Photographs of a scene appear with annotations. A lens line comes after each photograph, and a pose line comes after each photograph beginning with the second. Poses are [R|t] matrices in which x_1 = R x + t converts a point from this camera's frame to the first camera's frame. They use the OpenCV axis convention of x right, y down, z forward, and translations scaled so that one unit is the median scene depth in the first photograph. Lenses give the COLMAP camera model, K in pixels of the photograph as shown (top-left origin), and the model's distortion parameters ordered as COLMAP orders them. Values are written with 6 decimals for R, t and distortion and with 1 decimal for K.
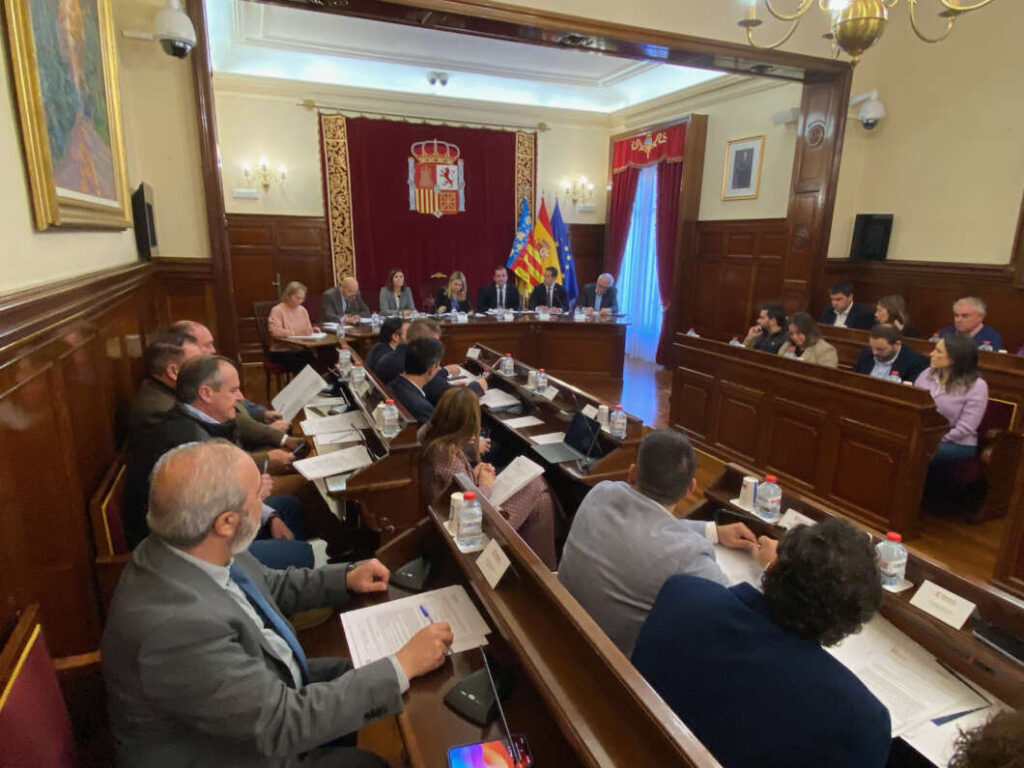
lens RADIAL K [[612.5, 0, 513.3], [0, 612.5, 400.5], [0, 0, 1]] dist [0.058582, -0.055028]
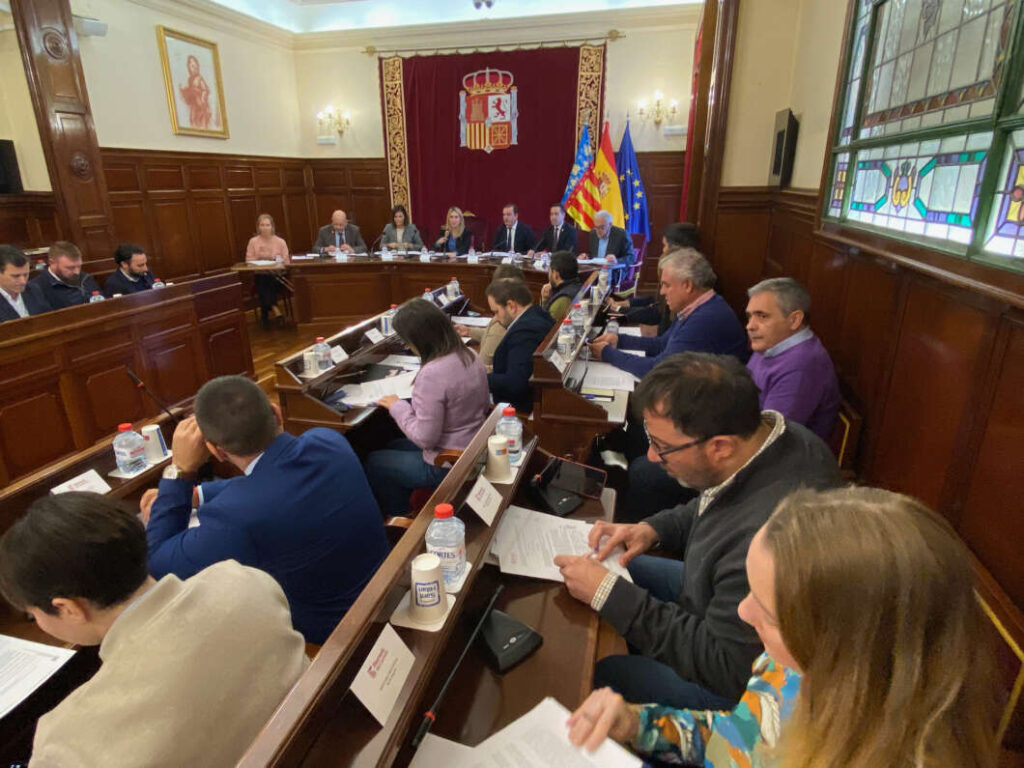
lens RADIAL K [[611.2, 0, 497.4], [0, 611.2, 399.3], [0, 0, 1]] dist [0.061089, -0.054432]
pose [[0.784296, 0.186570, -0.591668, 0.560289], [-0.139101, 0.982311, 0.125364, -0.043250], [0.604591, -0.016021, 0.796375, 0.245890]]
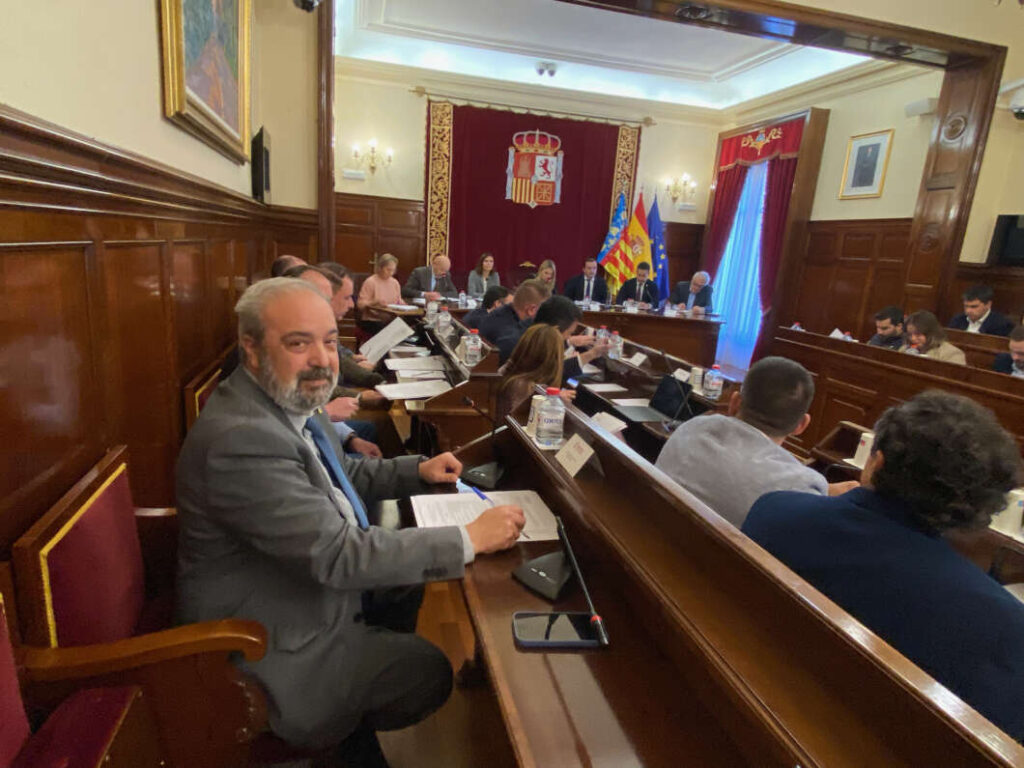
lens RADIAL K [[611.2, 0, 497.4], [0, 611.2, 399.3], [0, 0, 1]] dist [0.061089, -0.054432]
pose [[0.984920, 0.090955, -0.147170, -0.003586], [-0.094563, 0.995362, -0.017697, 0.037739], [0.144878, 0.031347, 0.988953, 0.013584]]
